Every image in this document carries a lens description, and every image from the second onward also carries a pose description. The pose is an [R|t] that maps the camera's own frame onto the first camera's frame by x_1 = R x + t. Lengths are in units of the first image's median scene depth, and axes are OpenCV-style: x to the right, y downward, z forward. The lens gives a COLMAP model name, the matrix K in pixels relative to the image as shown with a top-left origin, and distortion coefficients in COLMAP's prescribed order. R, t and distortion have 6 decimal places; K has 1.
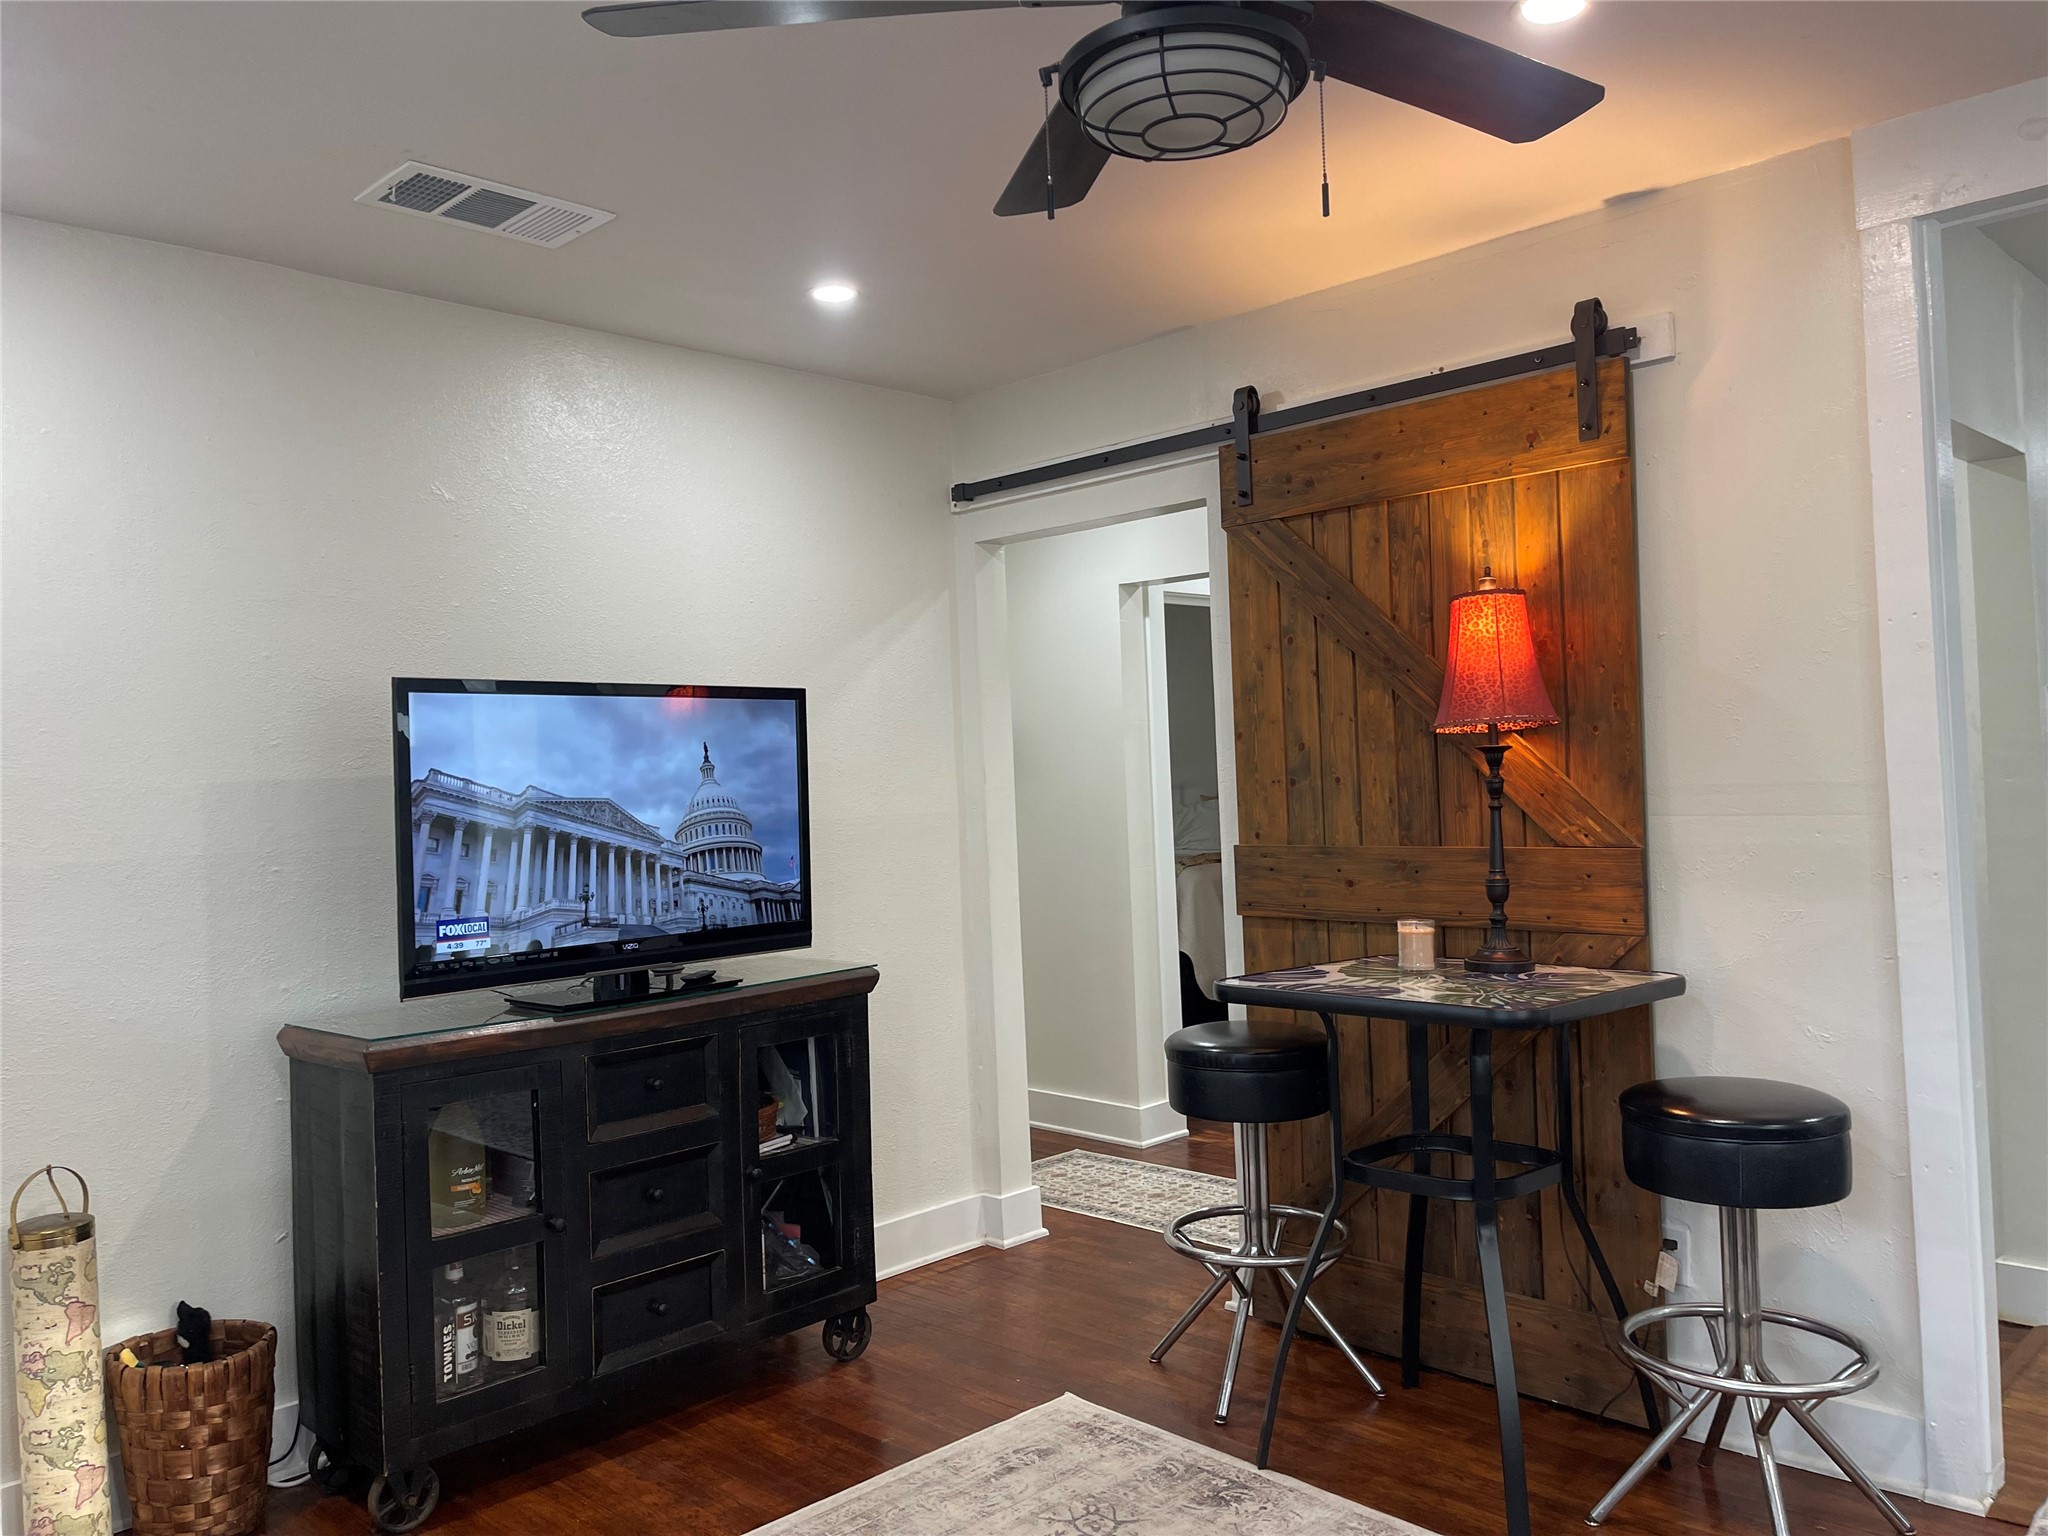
lens RADIAL K [[1506.7, 0, 1024.0], [0, 1506.7, 768.0], [0, 0, 1]] dist [0.048682, -0.131122]
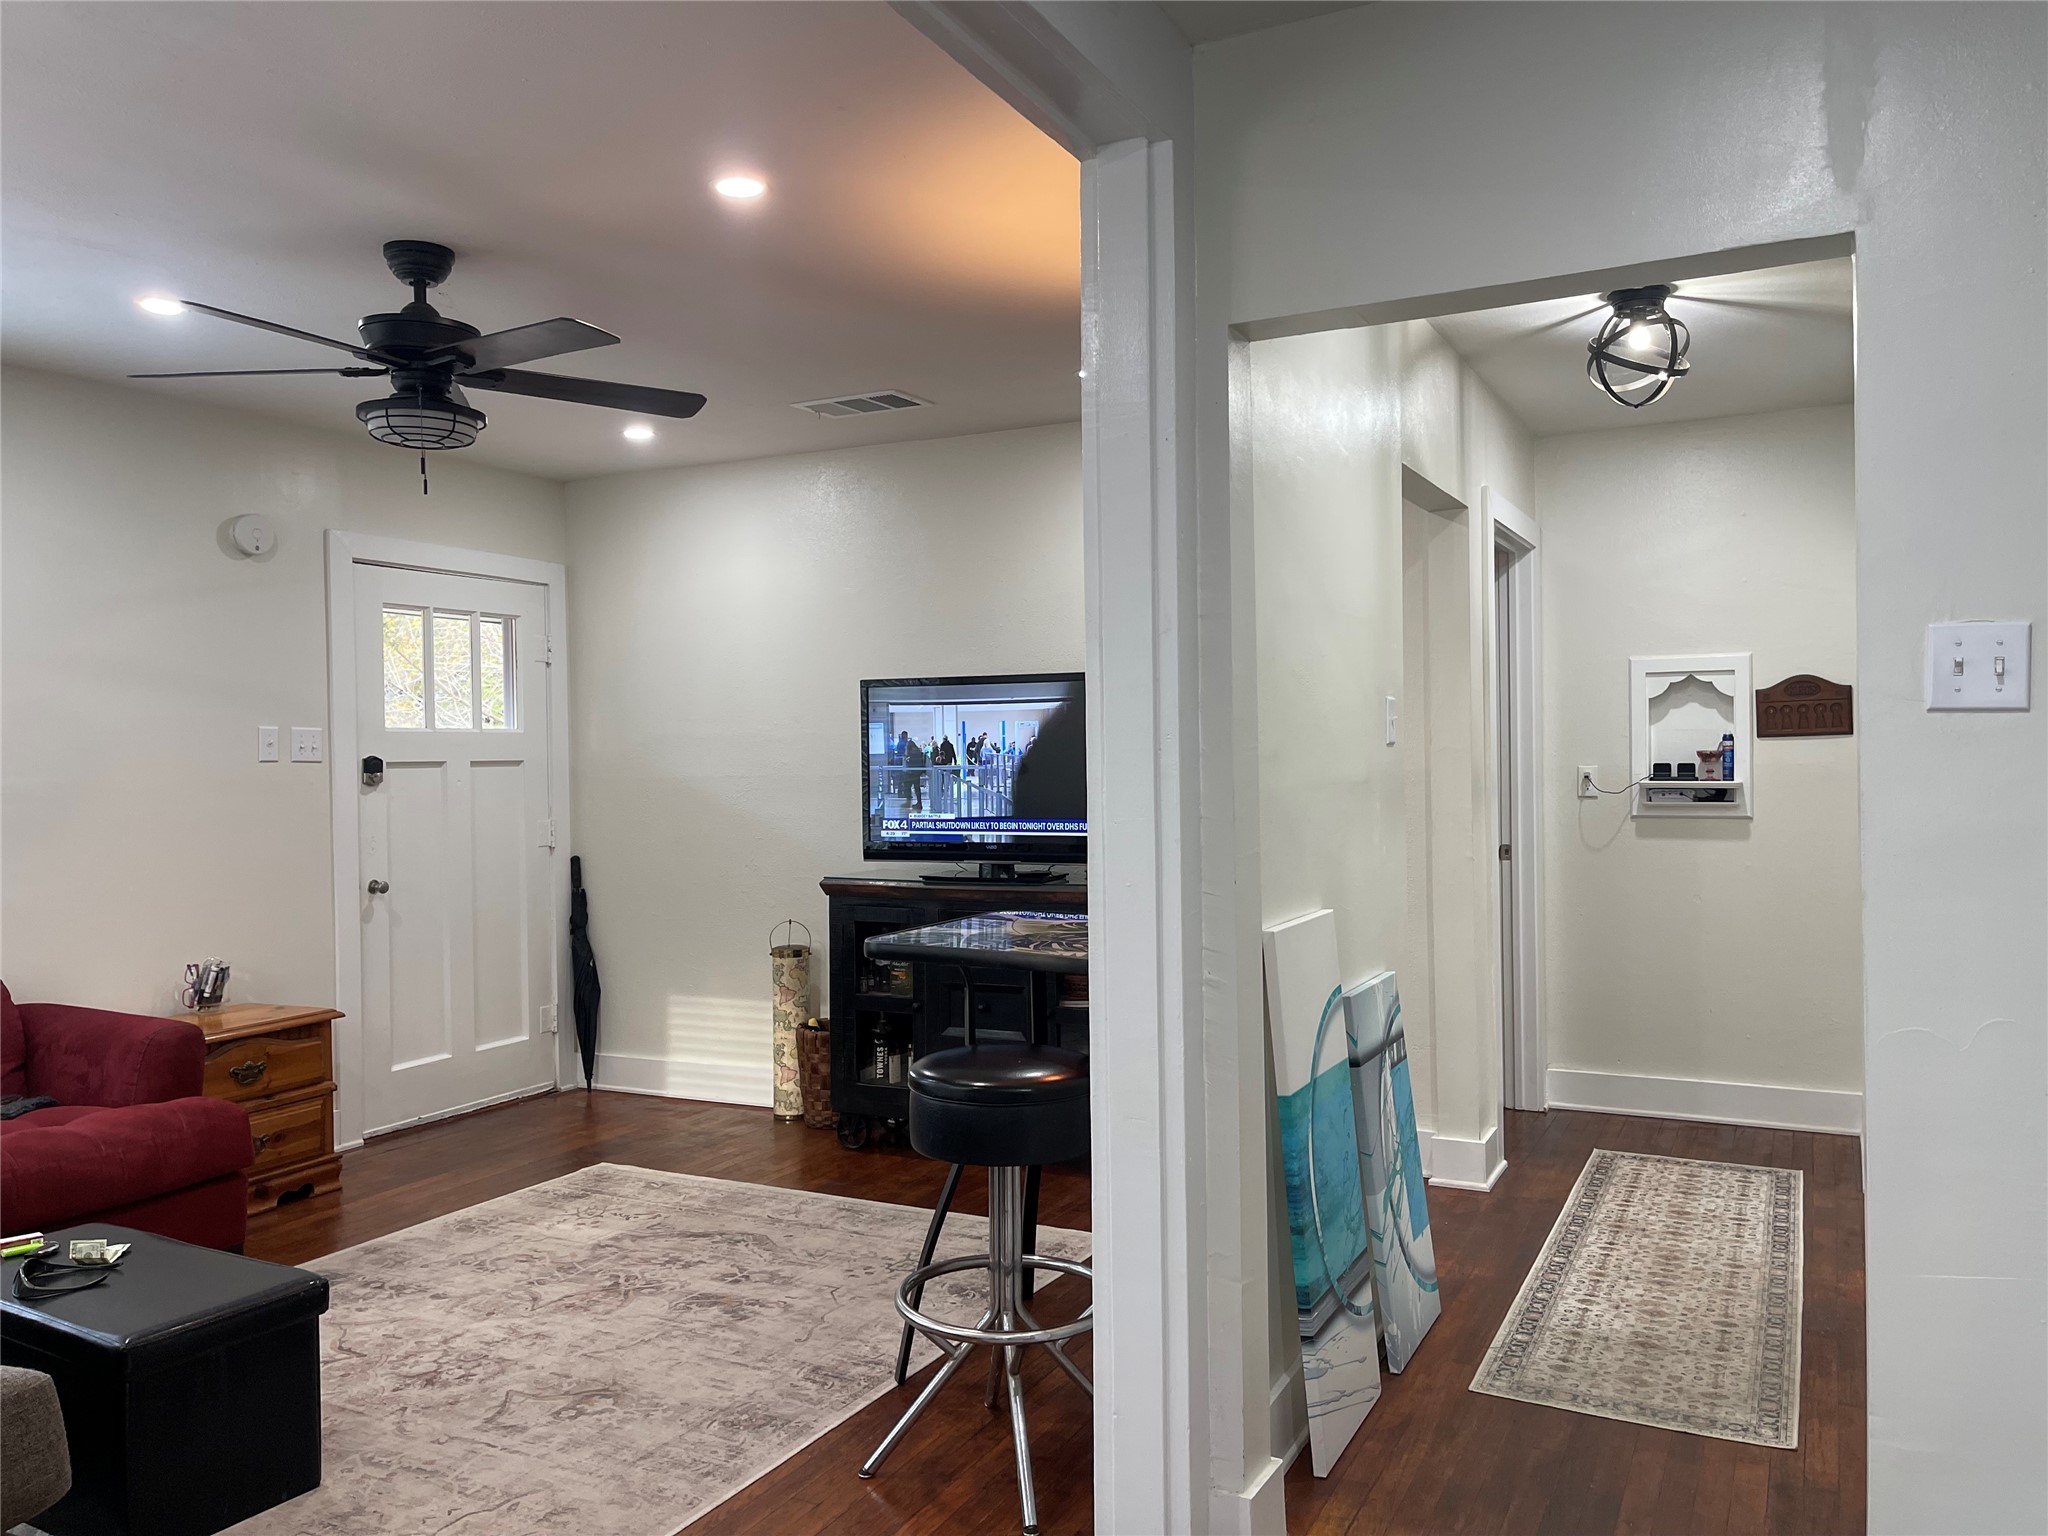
lens RADIAL K [[1506.7, 0, 1024.0], [0, 1506.7, 768.0], [0, 0, 1]] dist [0.048682, -0.131122]
pose [[0.306606, 0.048221, -0.950614, 1.335780], [0.019231, 0.998198, 0.056837, -0.054462], [0.951642, -0.035707, 0.305126, 0.633860]]
